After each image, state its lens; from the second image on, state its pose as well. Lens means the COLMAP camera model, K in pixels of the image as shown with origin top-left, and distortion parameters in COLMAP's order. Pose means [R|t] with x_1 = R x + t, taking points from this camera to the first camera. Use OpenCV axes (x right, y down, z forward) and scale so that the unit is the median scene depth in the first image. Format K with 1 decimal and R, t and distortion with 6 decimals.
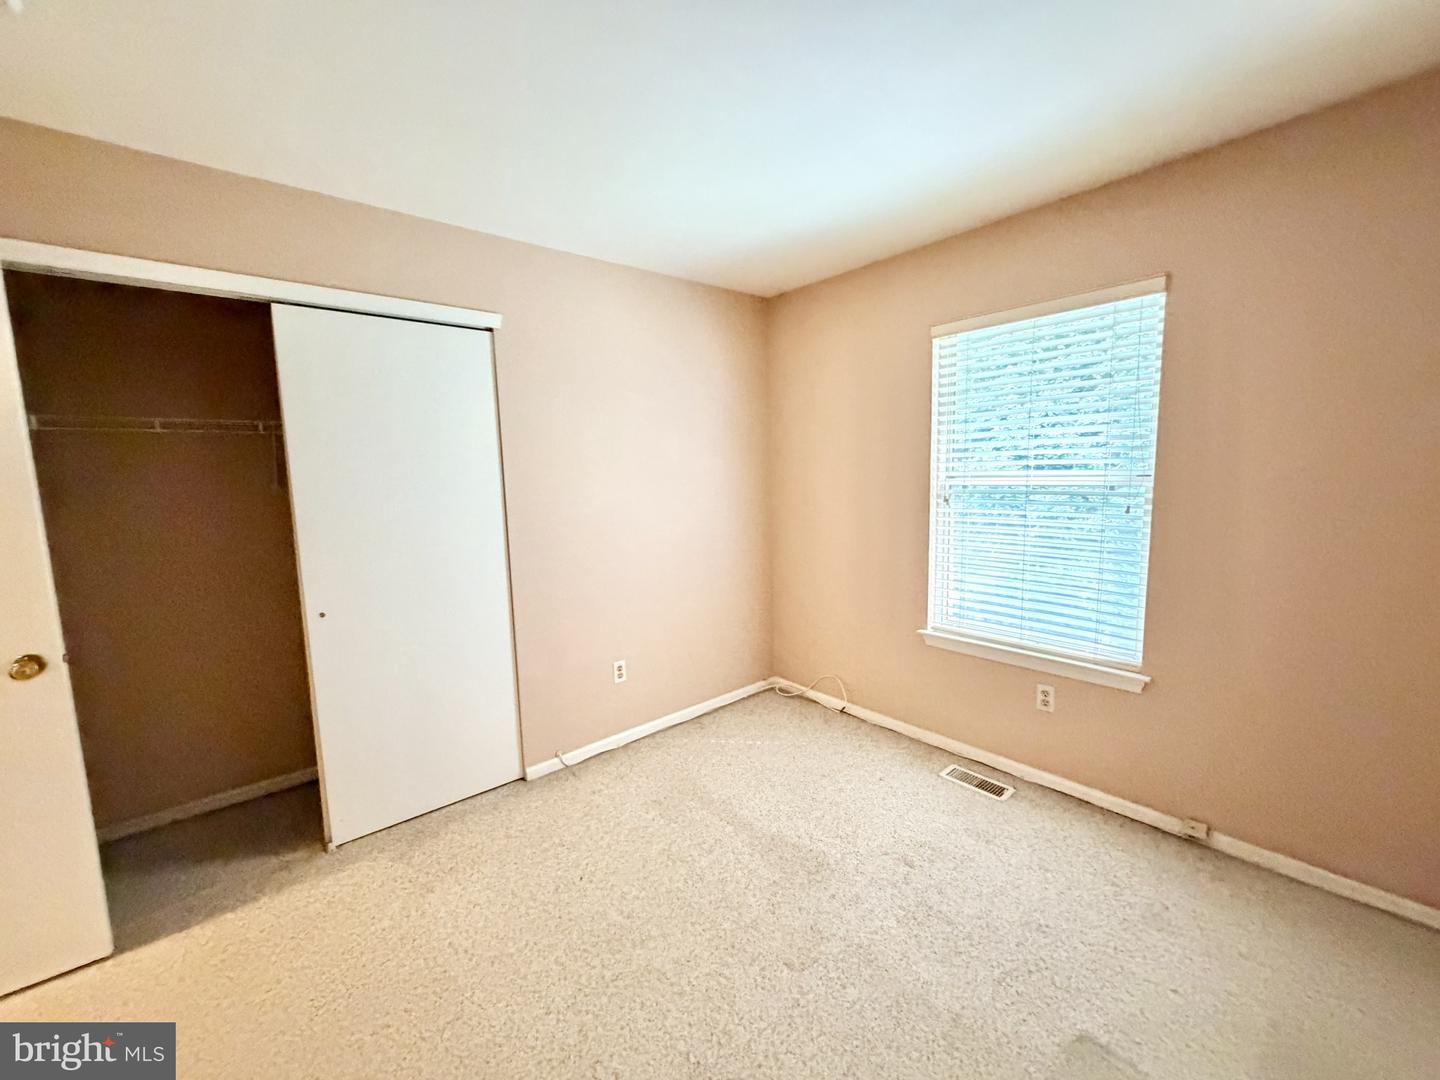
lens RADIAL K [[572.7, 0, 714.7], [0, 572.7, 539.8], [0, 0, 1]] dist [-0.000193, 0.000167]
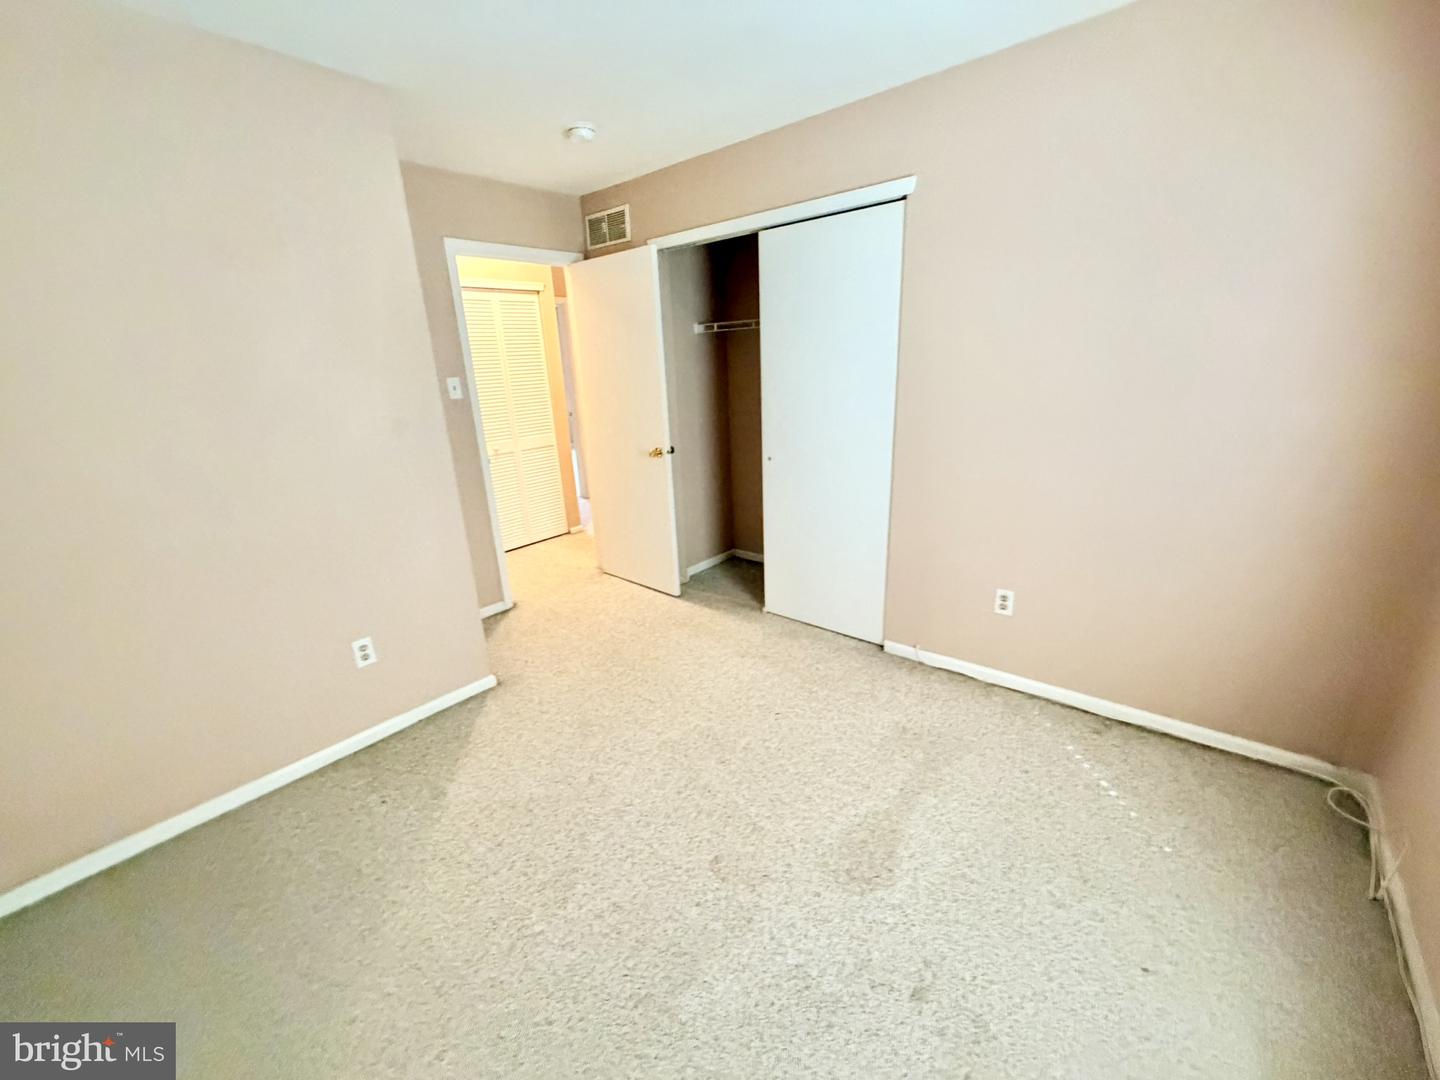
lens RADIAL K [[572.7, 0, 714.7], [0, 572.7, 539.8], [0, 0, 1]] dist [-0.000193, 0.000167]
pose [[0.168117, 0.316413, -0.933606, 0.667632], [-0.080251, 0.948335, 0.306954, -0.100568], [0.982495, 0.023318, 0.184824, 0.567351]]
